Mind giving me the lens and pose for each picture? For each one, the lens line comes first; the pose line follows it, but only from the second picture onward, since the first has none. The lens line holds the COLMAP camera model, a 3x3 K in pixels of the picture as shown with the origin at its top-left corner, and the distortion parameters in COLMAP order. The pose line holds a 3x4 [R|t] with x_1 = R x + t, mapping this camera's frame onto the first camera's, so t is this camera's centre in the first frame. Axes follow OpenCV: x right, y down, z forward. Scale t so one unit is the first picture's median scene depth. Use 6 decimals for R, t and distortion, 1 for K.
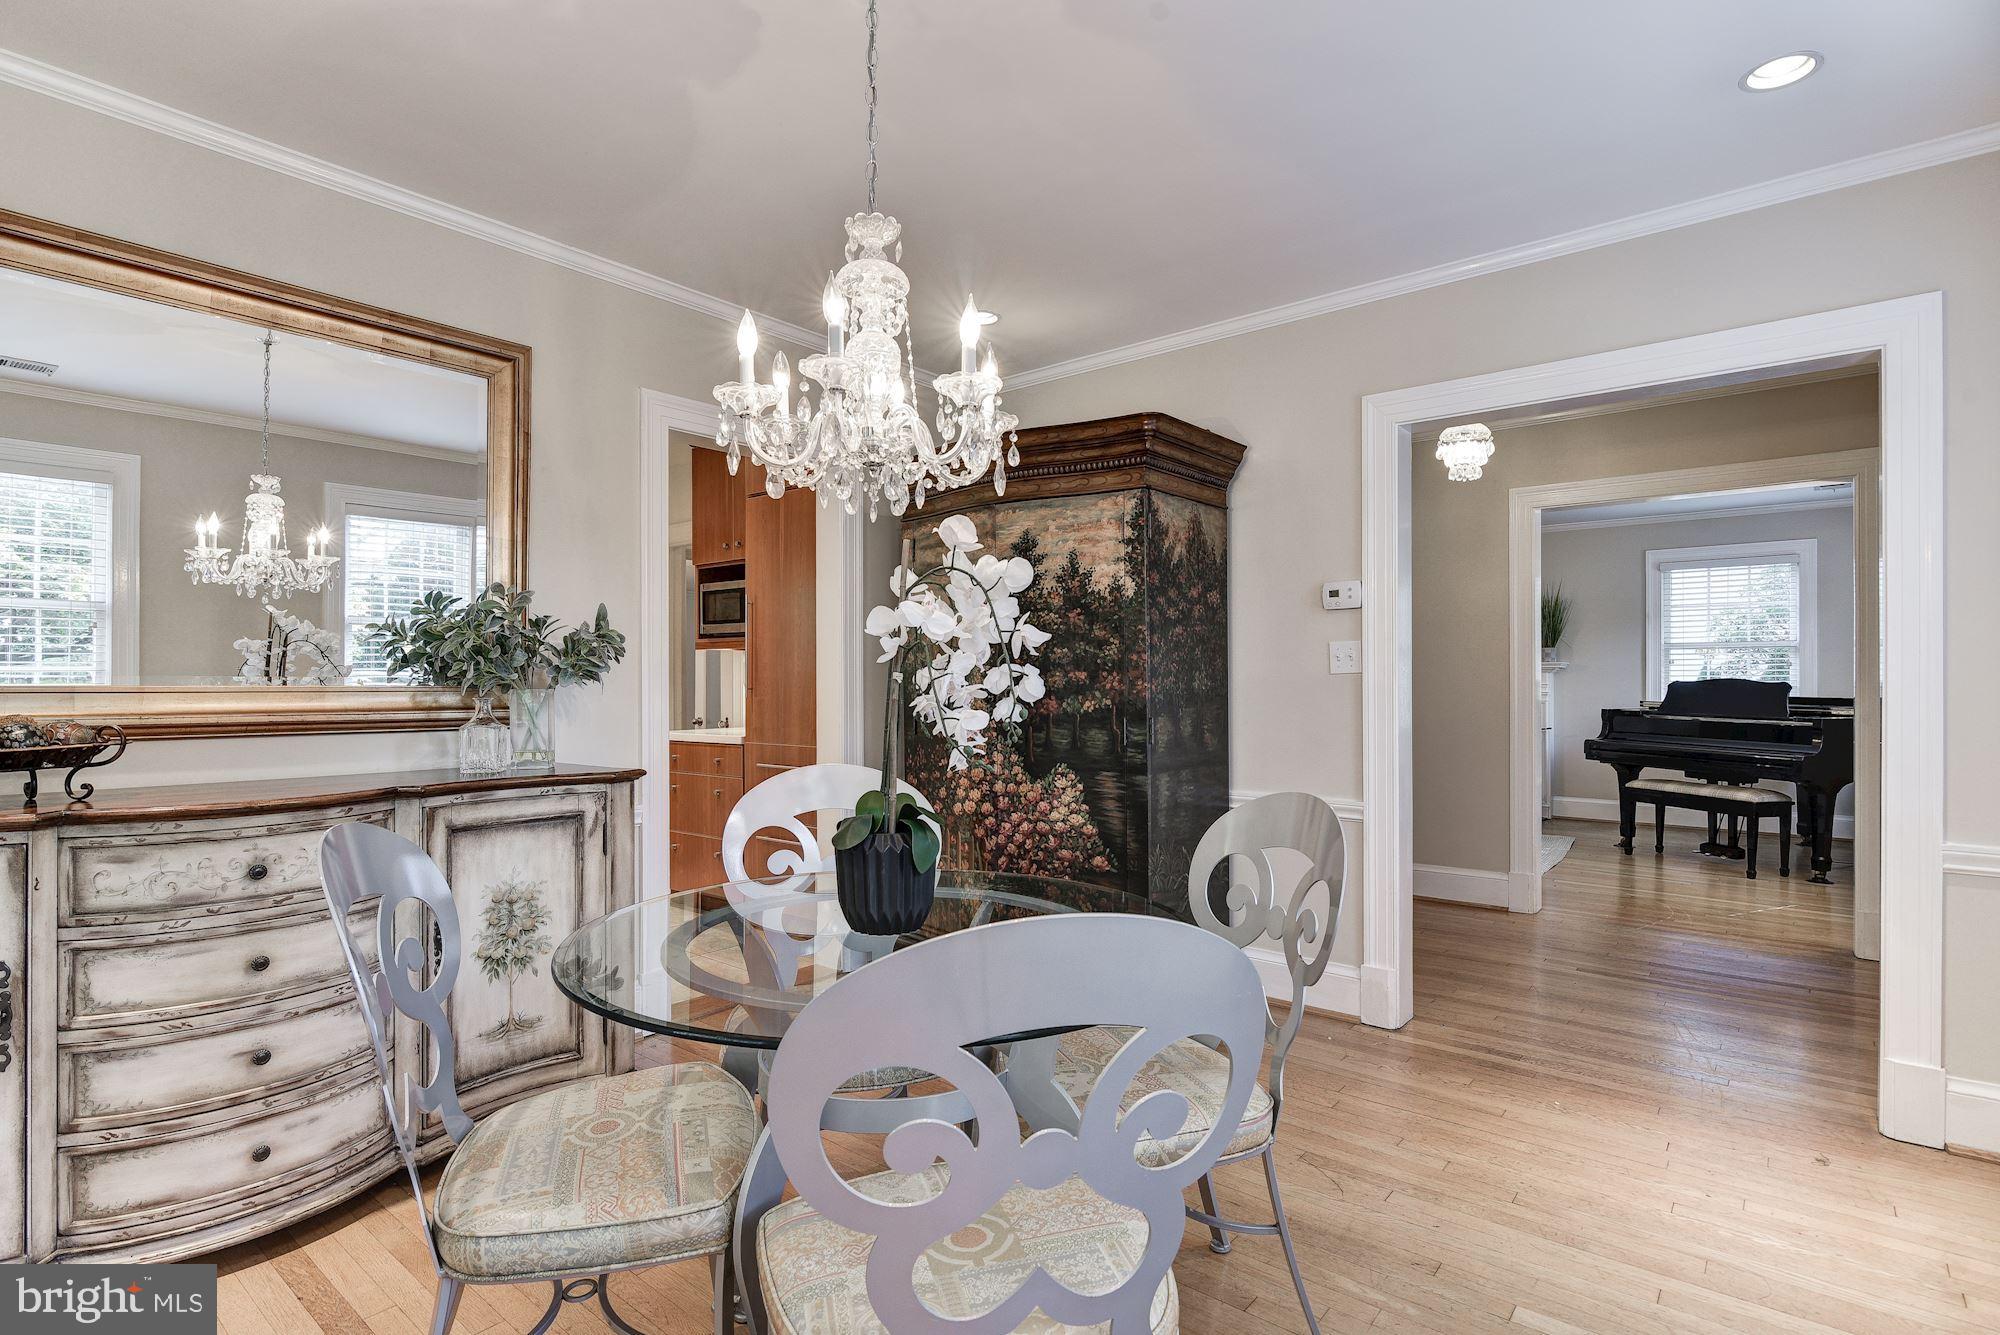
lens RADIAL K [[991.9, 0, 1007.8], [0, 991.9, 670.2], [0, 0, 1]] dist [-0.006013, -0.000565]
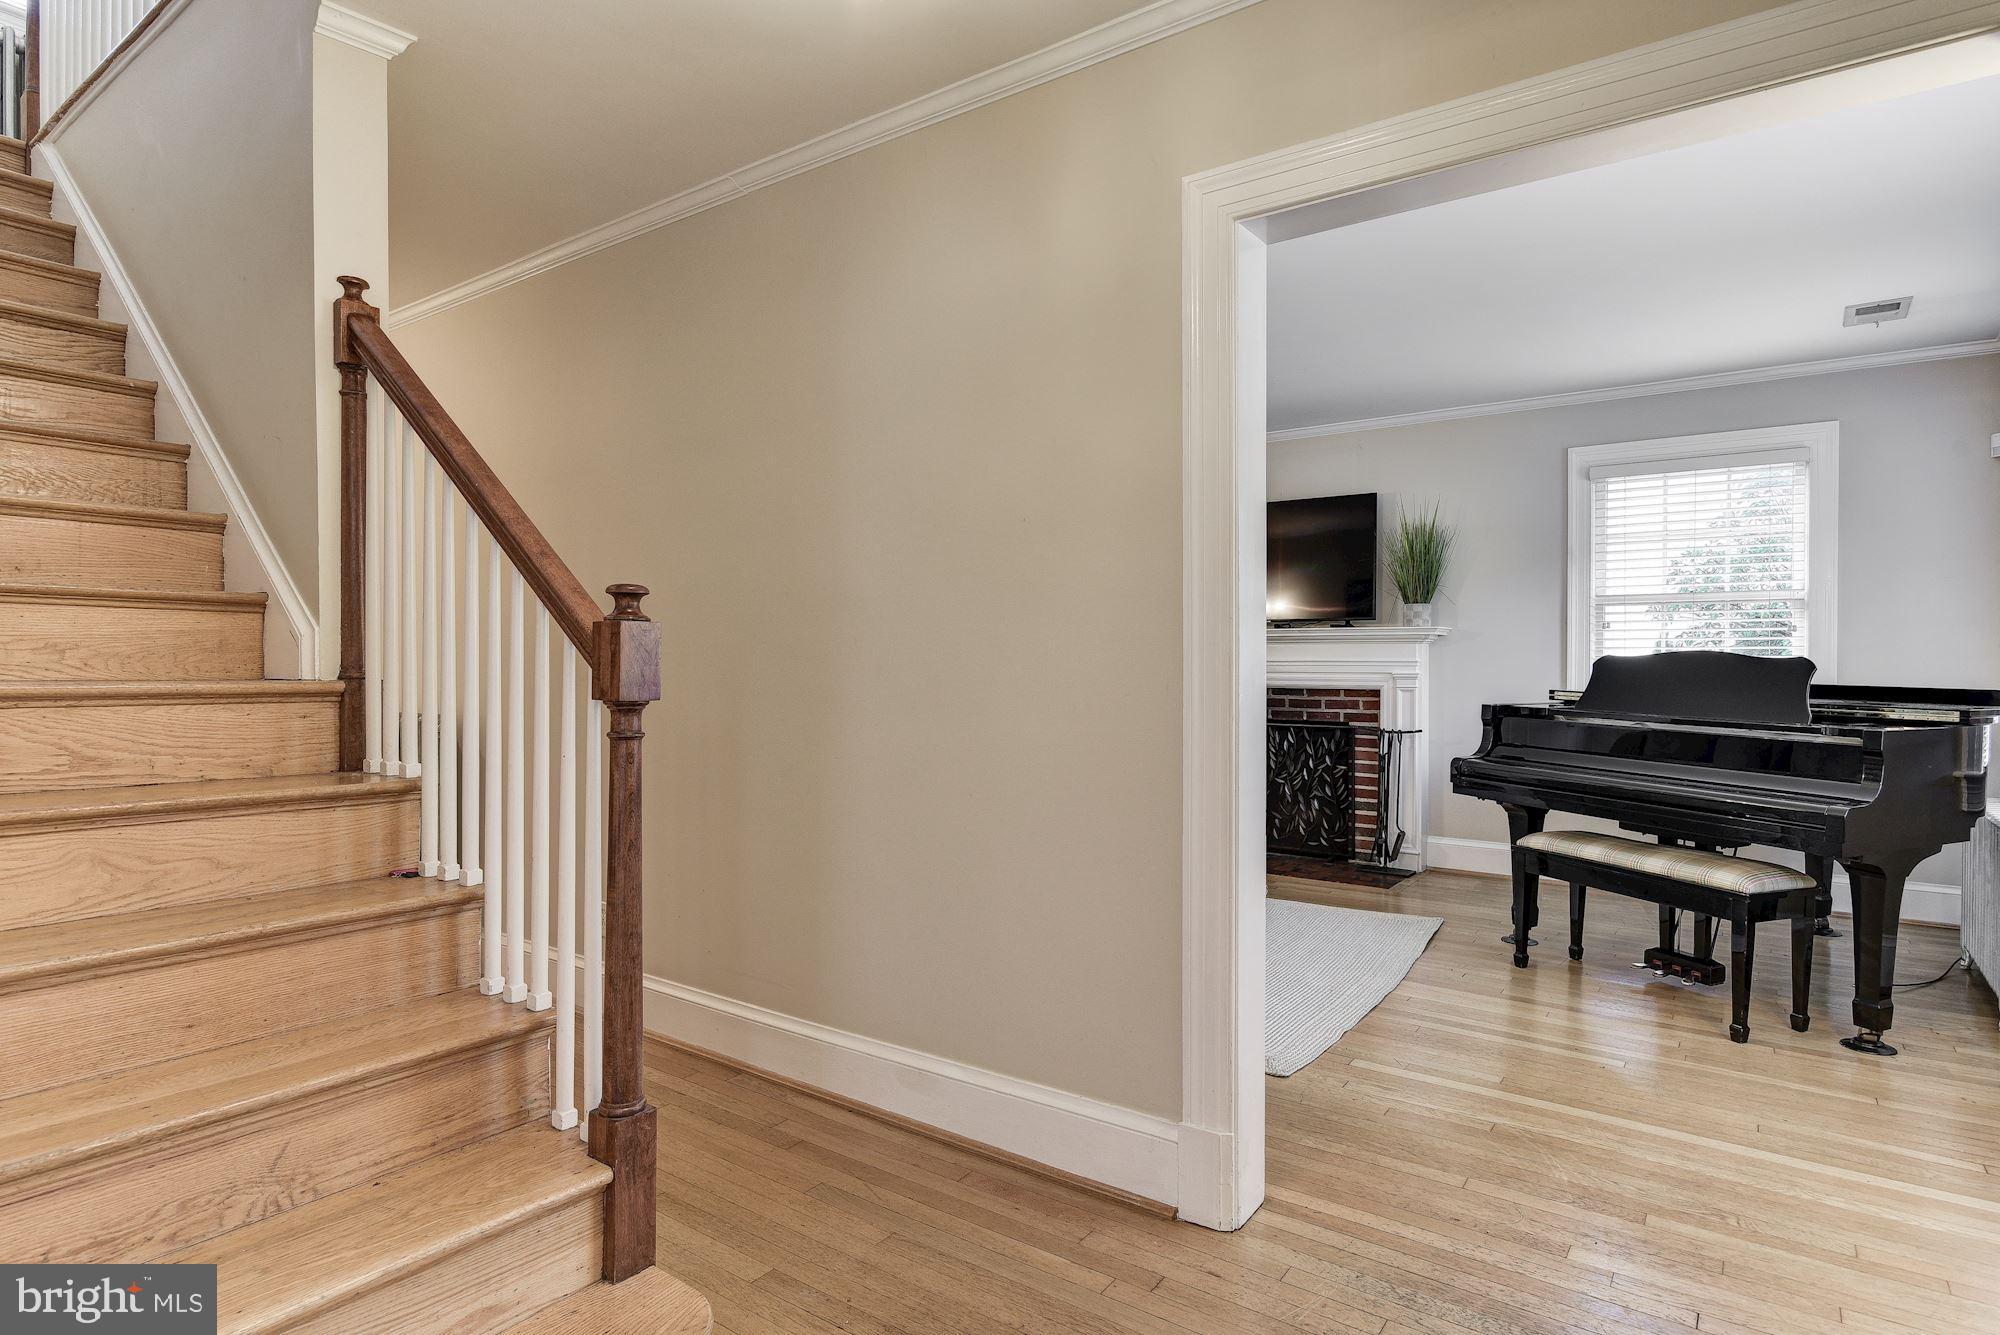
lens RADIAL K [[1080.2, 0, 994.5], [0, 1080.2, 667.5], [0, 0, 1]] dist [-0.007402, 0.000330]
pose [[0.998214, -0.003067, 0.059655, 0.296353], [0.001926, 0.999814, 0.019169, 0.005490], [-0.059703, -0.019020, 0.998035, 0.416172]]
